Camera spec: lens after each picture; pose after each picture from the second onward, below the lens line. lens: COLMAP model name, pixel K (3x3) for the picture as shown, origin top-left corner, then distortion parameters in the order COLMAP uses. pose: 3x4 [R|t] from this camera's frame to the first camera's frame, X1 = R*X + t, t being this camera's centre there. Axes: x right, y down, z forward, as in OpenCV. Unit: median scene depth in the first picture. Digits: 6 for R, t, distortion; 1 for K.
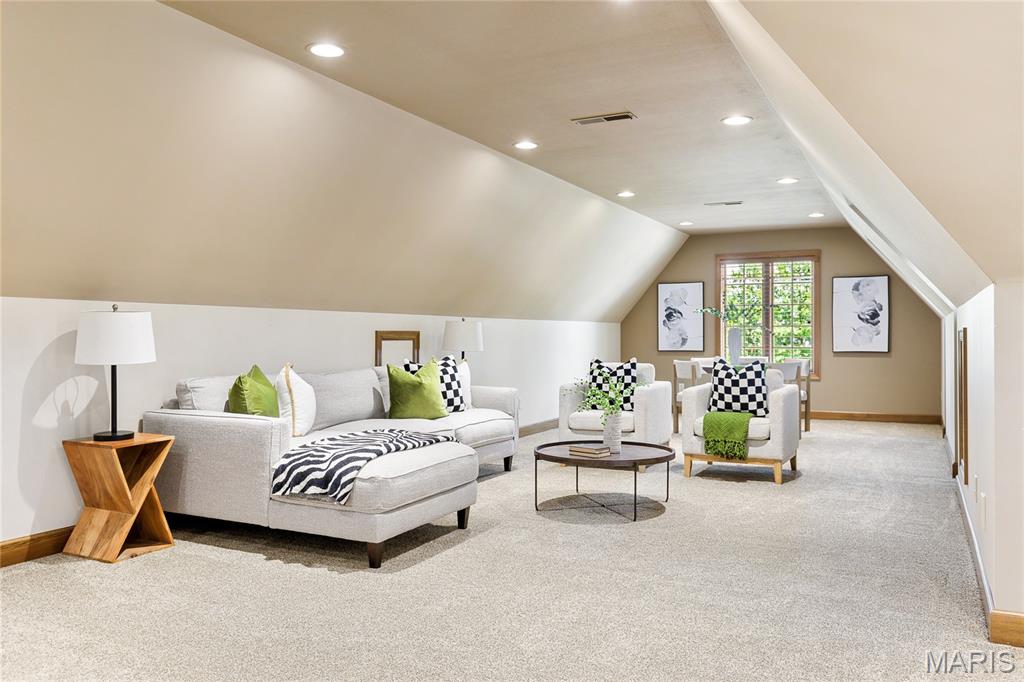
lens RADIAL K [[782.4, 0, 510.4], [0, 782.4, 344.5], [0, 0, 1]] dist [0.023595, -0.003941]
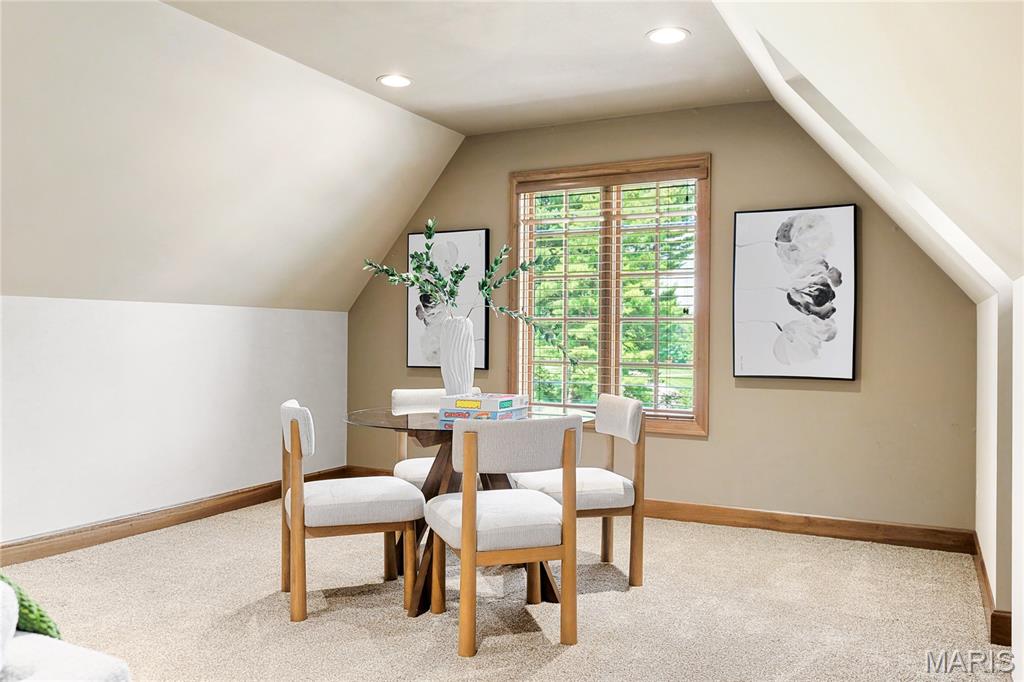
lens RADIAL K [[782.4, 0, 514.4], [0, 782.4, 339.4], [0, 0, 1]] dist [0.023595, -0.003941]
pose [[0.999919, 0.012636, -0.001448, 0.290074], [-0.012654, 0.999829, -0.013488, -0.004387], [0.001278, 0.013506, 0.999908, 0.558709]]
